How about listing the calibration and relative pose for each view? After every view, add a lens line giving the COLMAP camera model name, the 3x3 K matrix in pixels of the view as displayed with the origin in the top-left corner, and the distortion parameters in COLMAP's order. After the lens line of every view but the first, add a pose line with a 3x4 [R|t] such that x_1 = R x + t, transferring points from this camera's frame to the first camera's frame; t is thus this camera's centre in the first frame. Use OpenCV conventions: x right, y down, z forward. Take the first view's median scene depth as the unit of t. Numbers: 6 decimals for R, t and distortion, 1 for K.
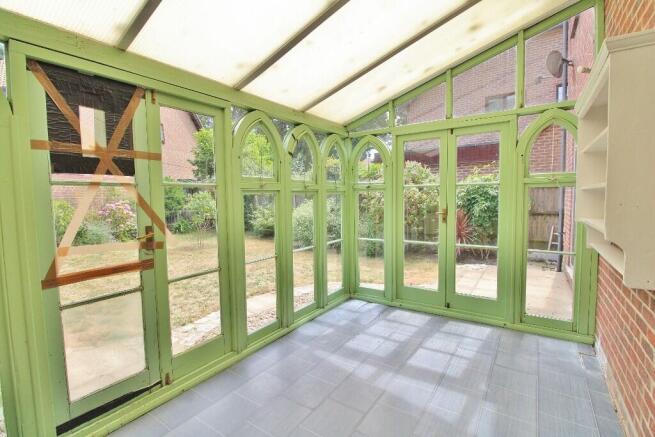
lens RADIAL K [[307.3, 0, 324.9], [0, 307.3, 220.1], [0, 0, 1]] dist [-0.001360, -0.007811]
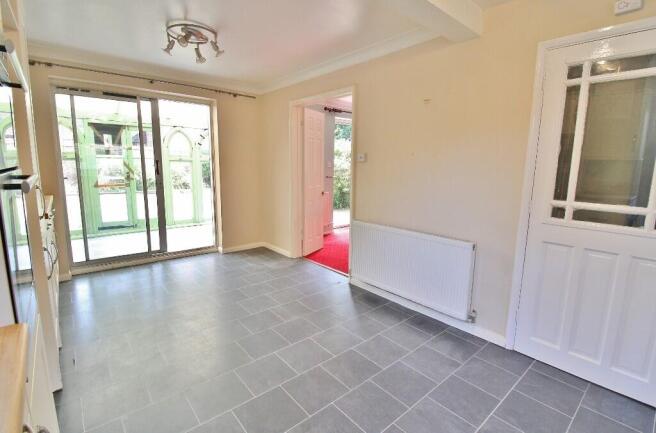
lens RADIAL K [[307.8, 0, 330.7], [0, 307.8, 210.4], [0, 0, 1]] dist [-0.001360, -0.007811]
pose [[0.966630, 0.060661, -0.248892, 2.408182], [-0.041307, 0.995754, 0.082263, 0.073349], [0.252826, -0.069237, 0.965031, -1.611162]]
